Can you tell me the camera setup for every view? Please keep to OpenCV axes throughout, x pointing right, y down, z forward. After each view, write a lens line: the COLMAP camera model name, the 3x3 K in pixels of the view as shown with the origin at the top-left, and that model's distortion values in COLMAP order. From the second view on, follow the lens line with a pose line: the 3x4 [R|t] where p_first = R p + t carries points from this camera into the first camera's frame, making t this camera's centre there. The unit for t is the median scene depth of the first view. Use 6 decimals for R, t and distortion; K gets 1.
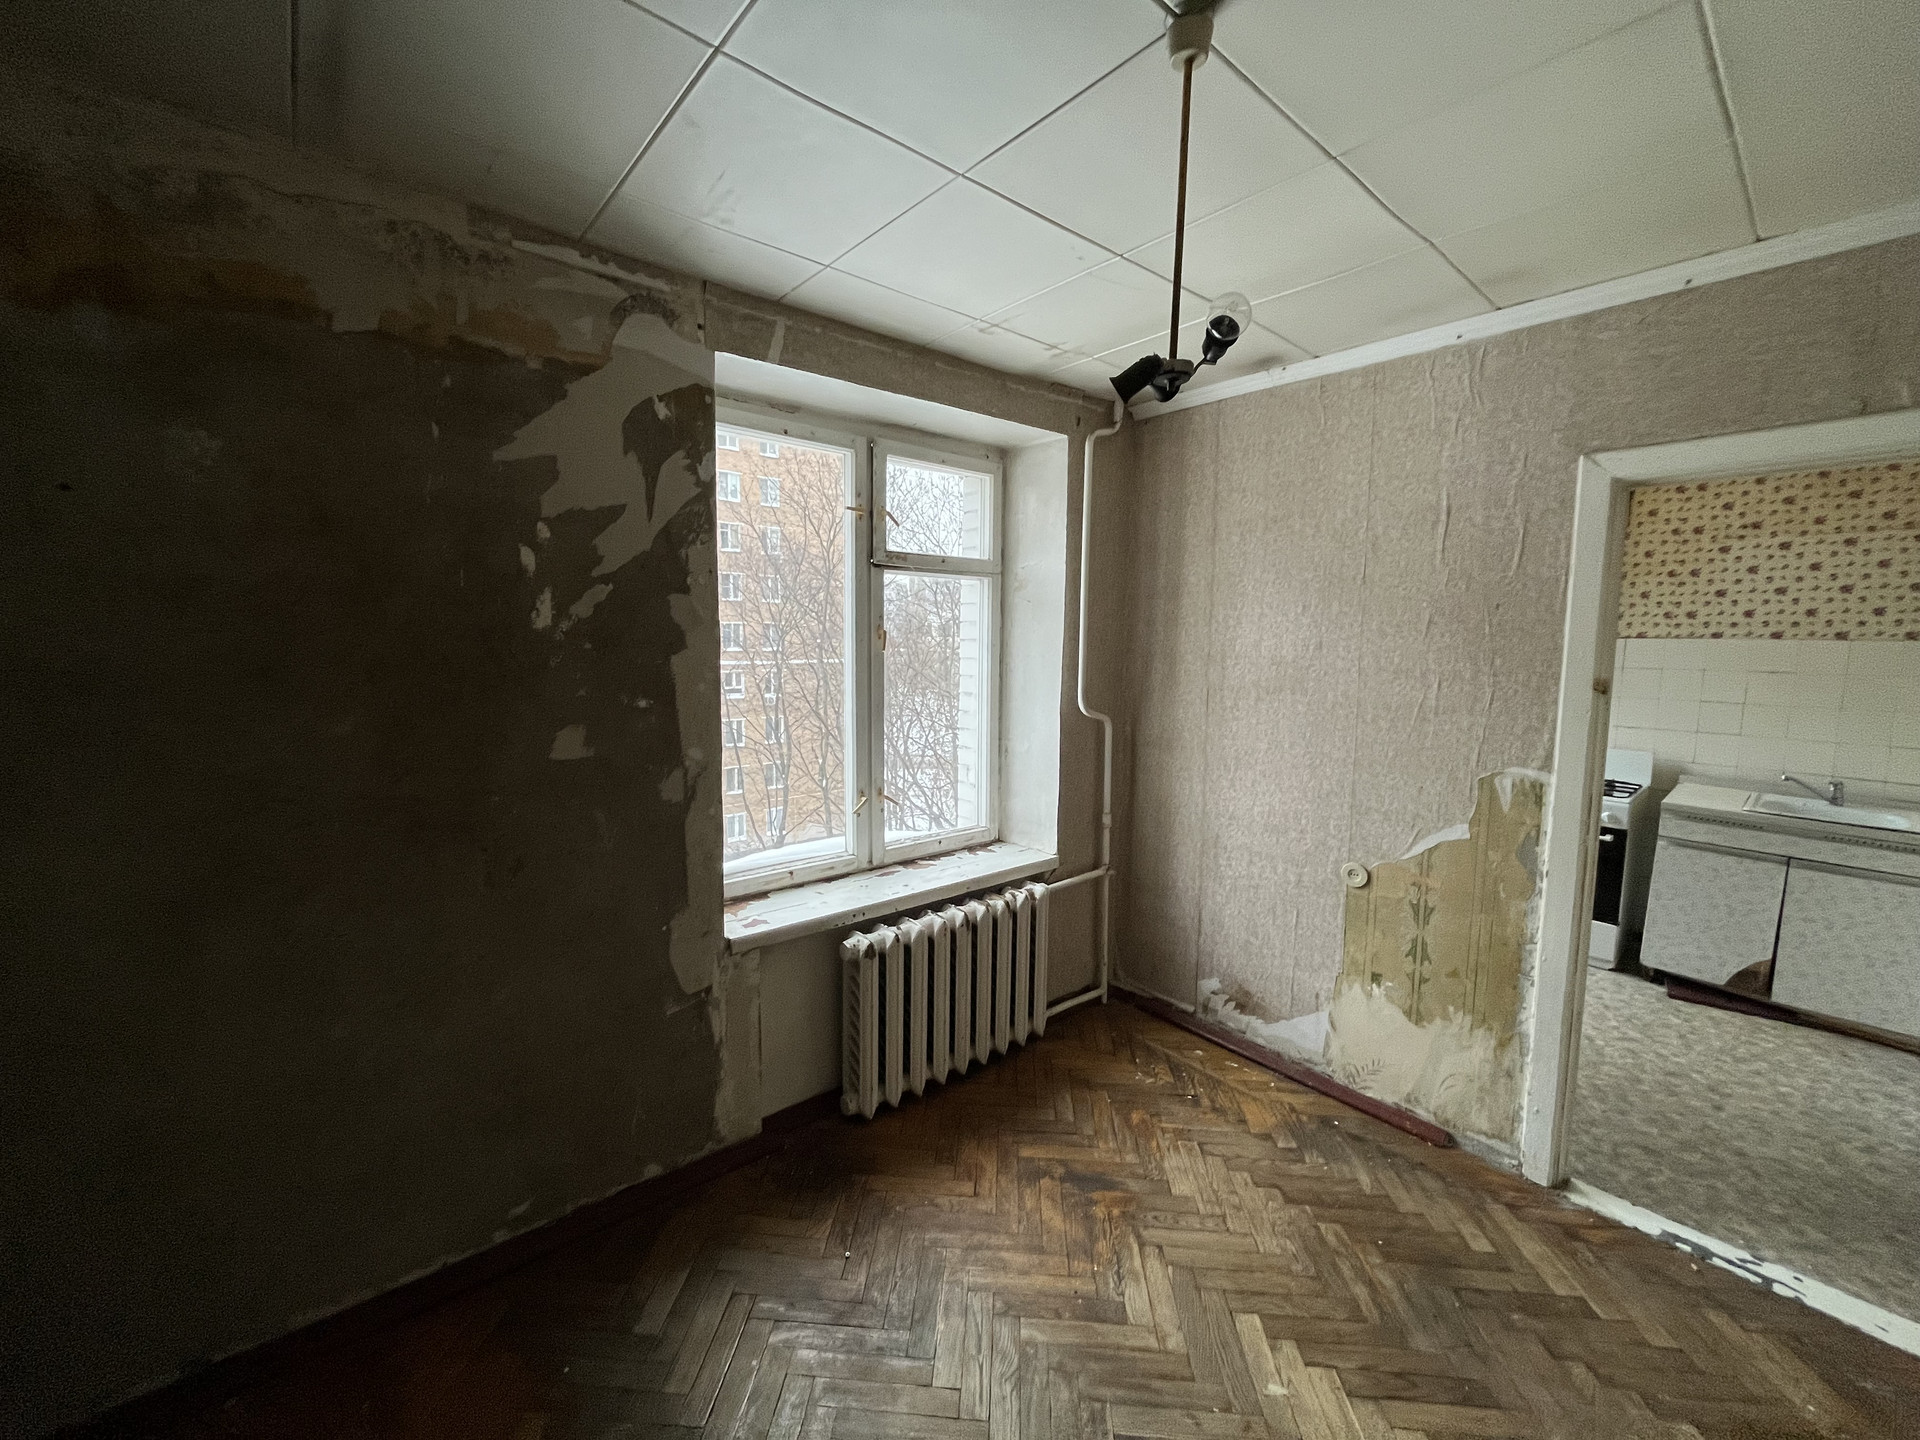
lens RADIAL K [[775.2, 0, 954.8], [0, 775.2, 724.0], [0, 0, 1]] dist [-0.001400, -0.000915]
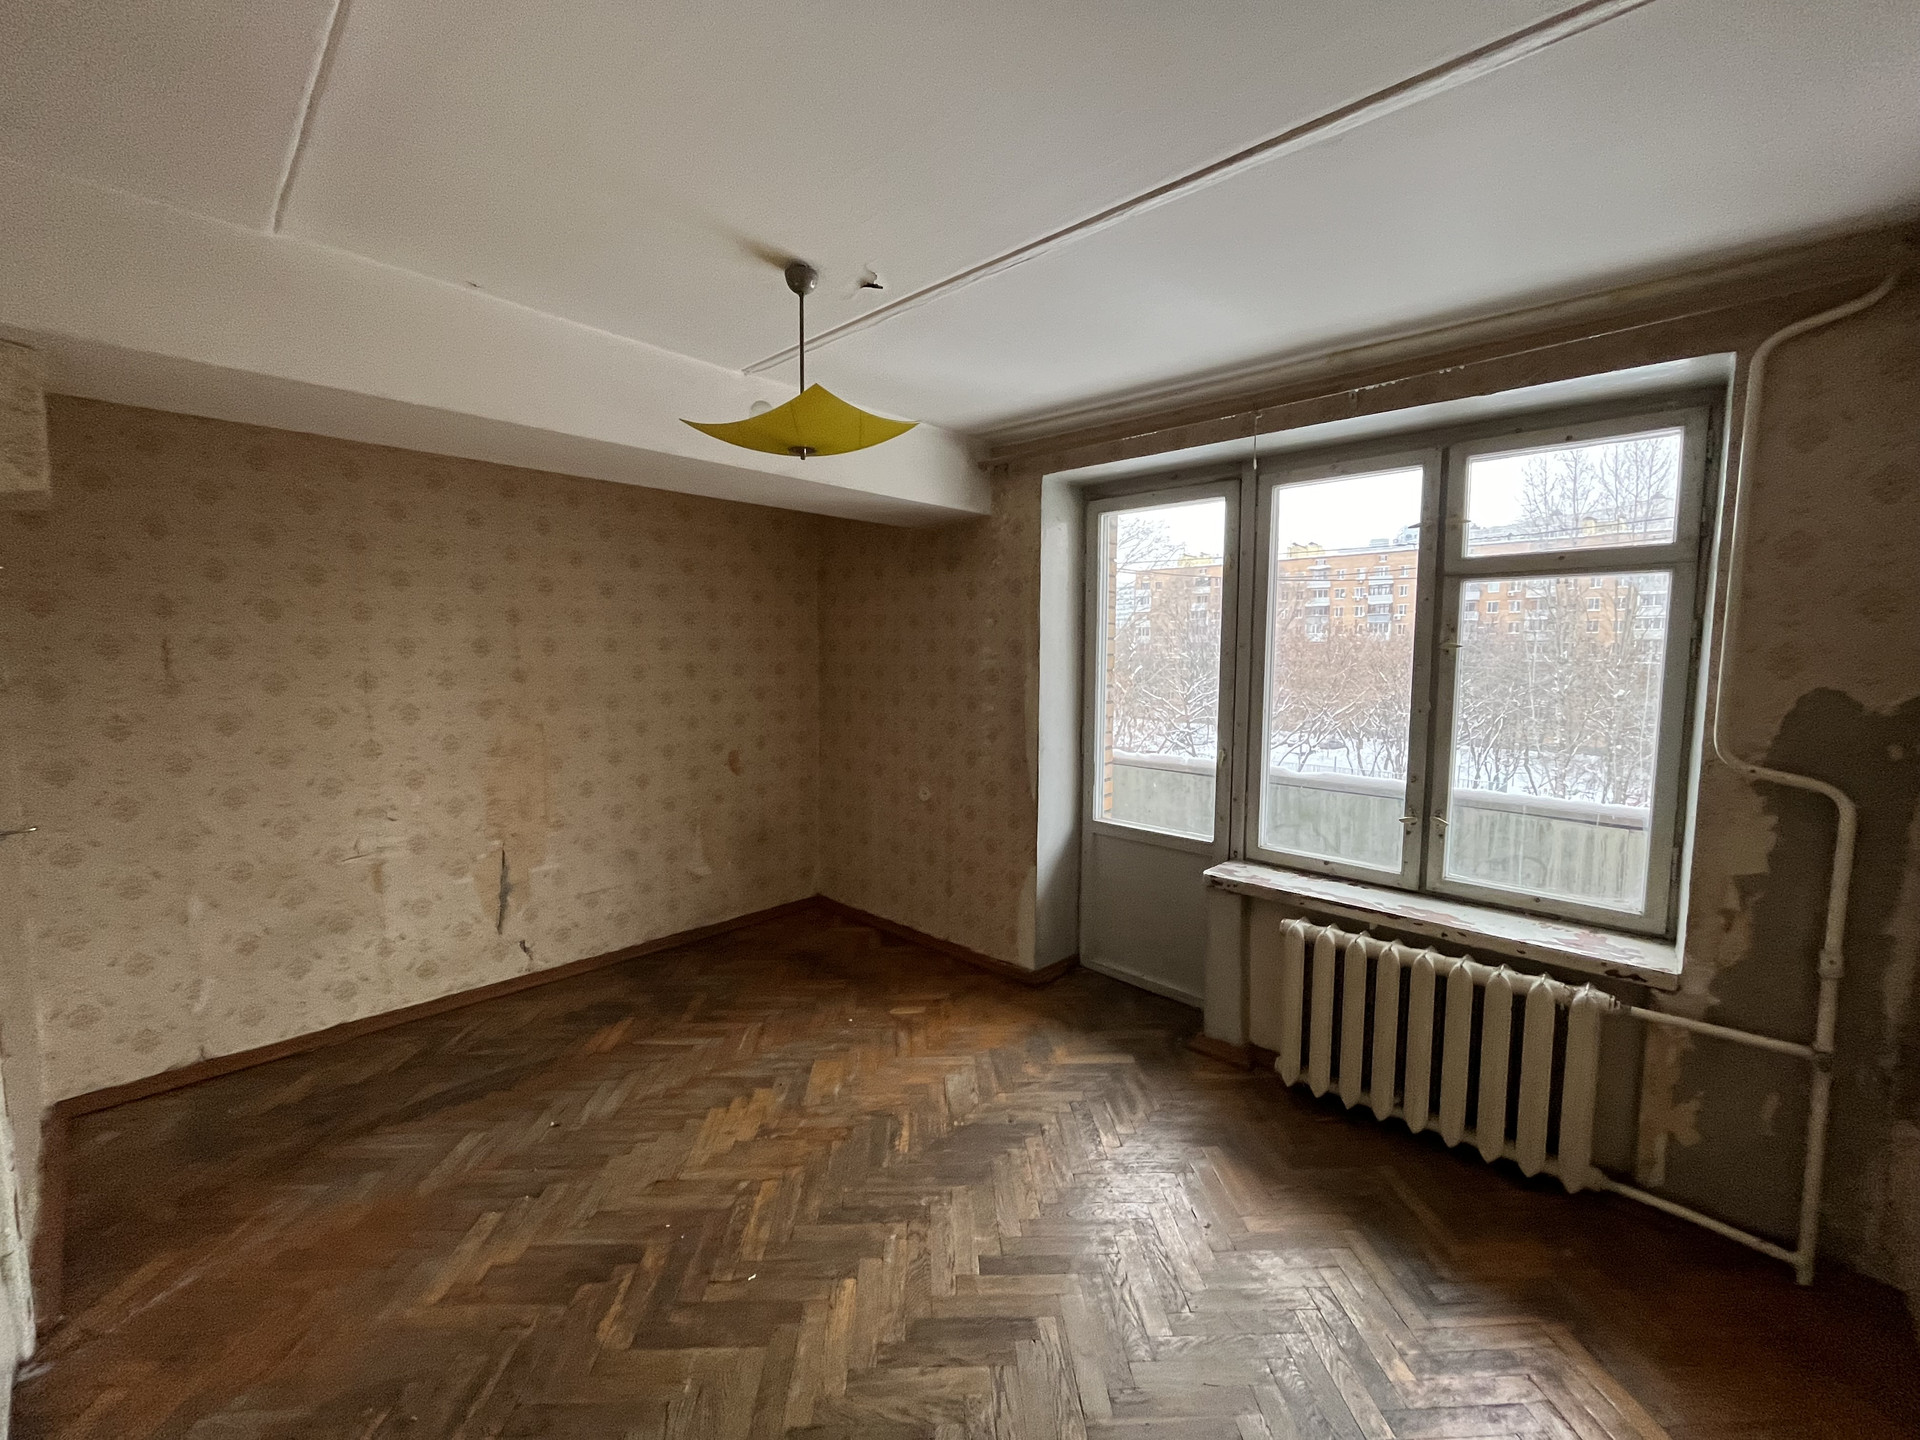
lens RADIAL K [[775.2, 0, 970.1], [0, 775.2, 719.8], [0, 0, 1]] dist [-0.001400, -0.000915]
pose [[0.100248, 0.085578, -0.991275, 1.212427], [-0.112790, 0.990849, 0.074134, -0.053683], [0.988549, 0.104374, 0.108983, 0.511305]]
